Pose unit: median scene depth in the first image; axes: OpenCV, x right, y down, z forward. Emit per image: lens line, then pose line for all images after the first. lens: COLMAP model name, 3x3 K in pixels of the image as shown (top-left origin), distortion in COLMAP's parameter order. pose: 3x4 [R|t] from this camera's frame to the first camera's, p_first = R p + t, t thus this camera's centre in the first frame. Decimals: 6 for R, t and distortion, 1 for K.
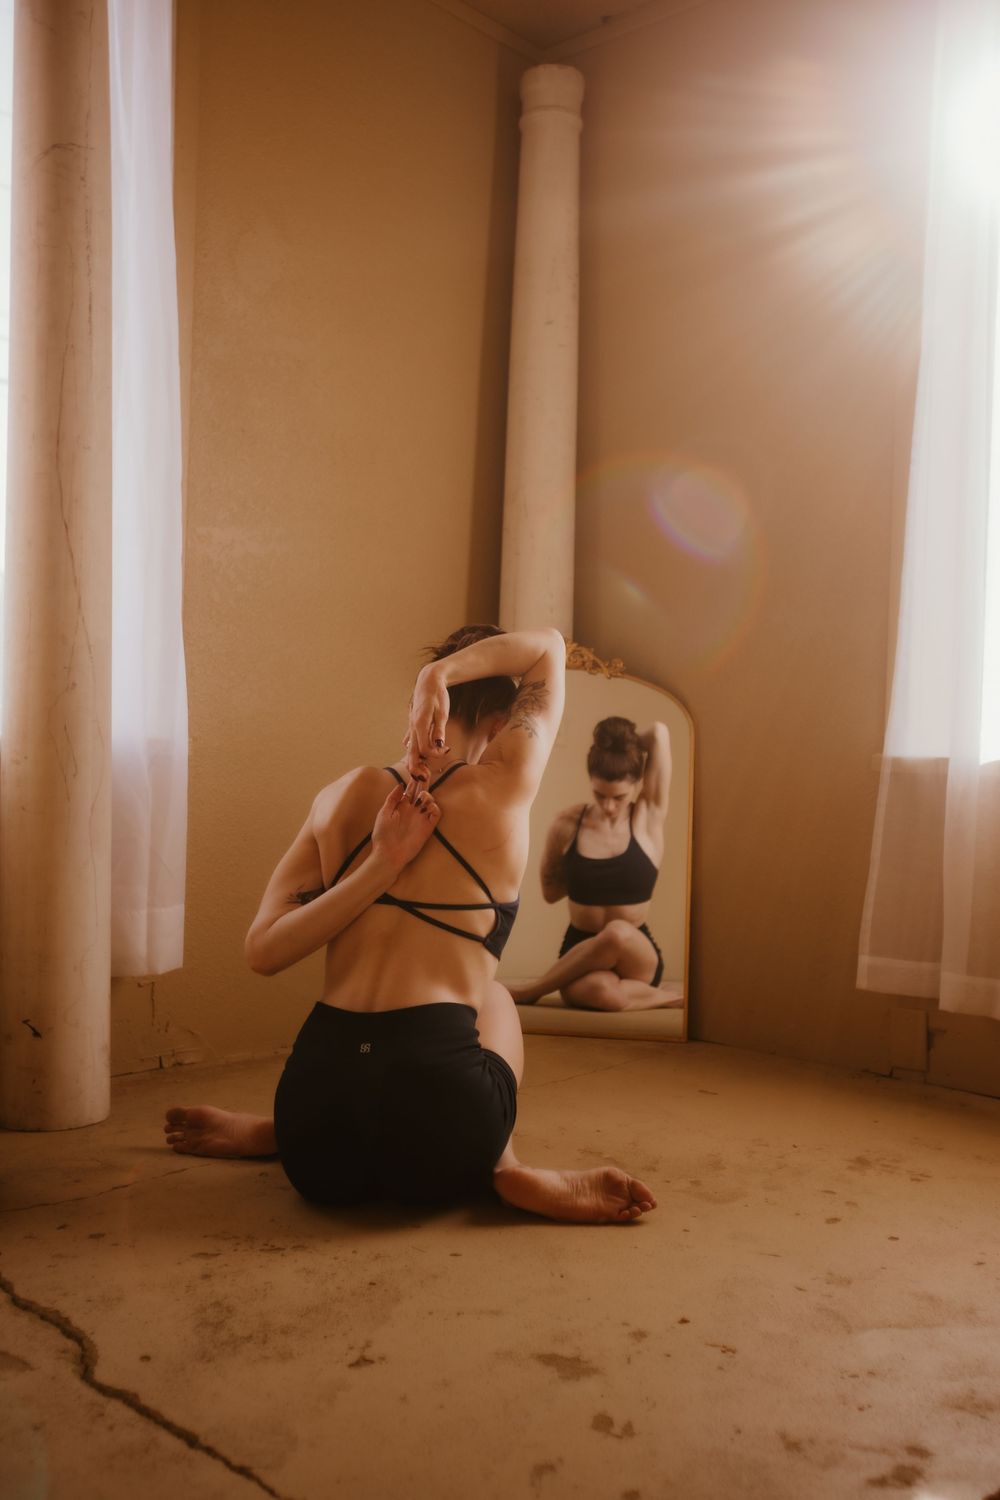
lens RADIAL K [[1459.8, 0, 509.5], [0, 1459.8, 741.4], [0, 0, 1]] dist [0.087767, 0.000000]
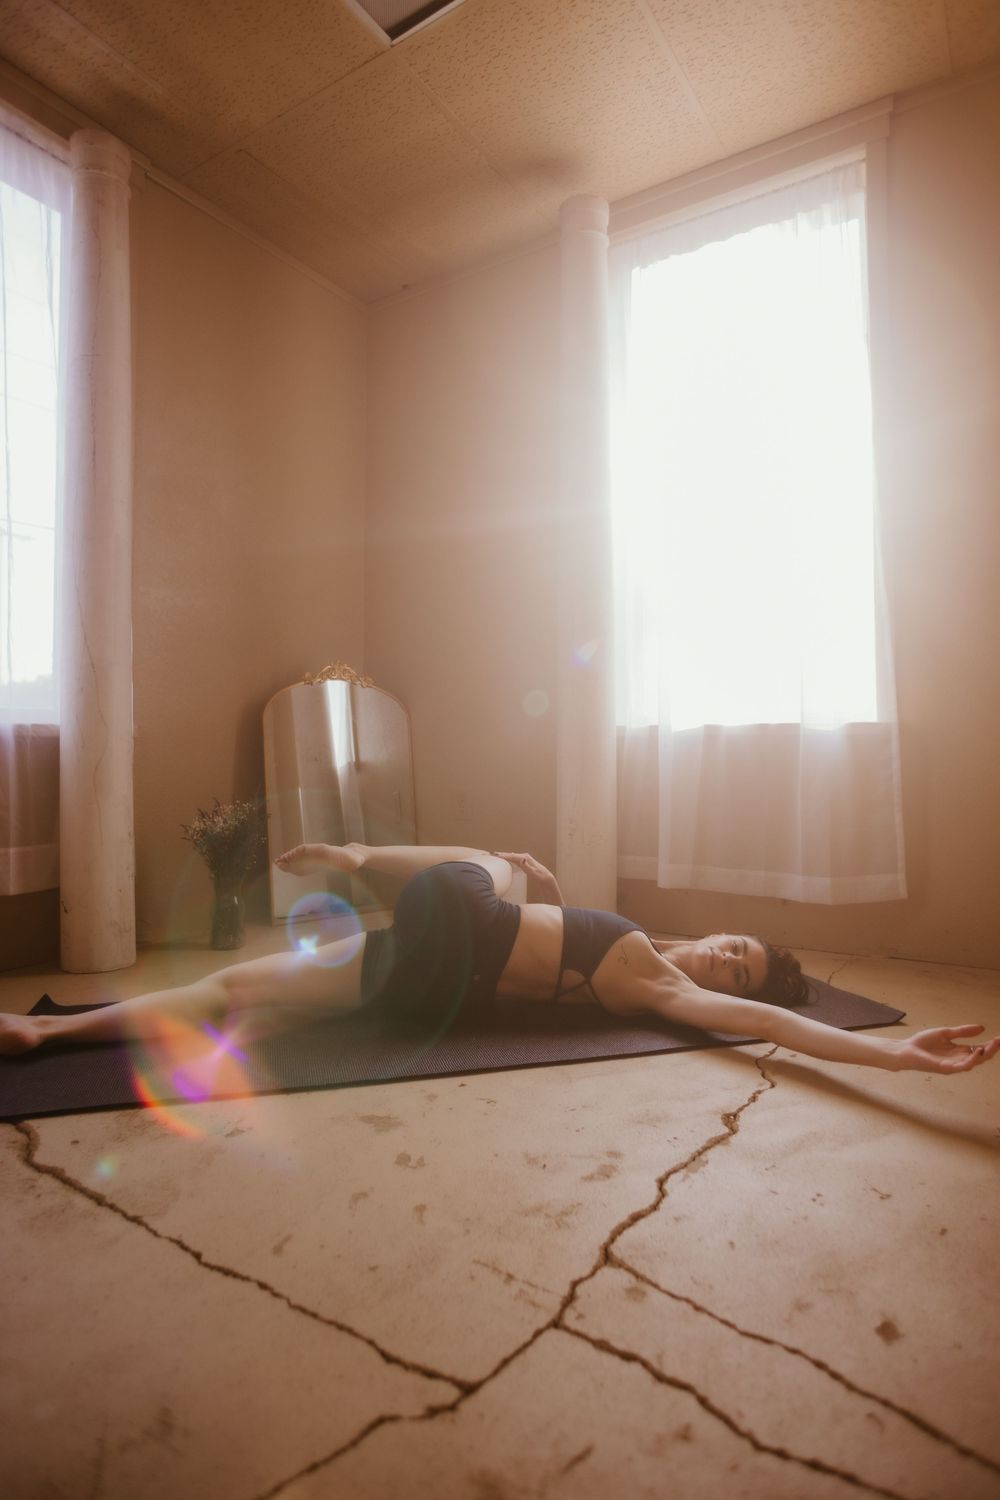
lens RADIAL K [[853.1, 0, 503.9], [0, 853.1, 740.5], [0, 0, 1]] dist [-0.004184, 0.004754]
pose [[0.988269, -0.024798, 0.150697, 0.035241], [0.026738, 0.999583, -0.010864, 0.050973], [-0.150365, 0.014766, 0.988520, 0.129312]]
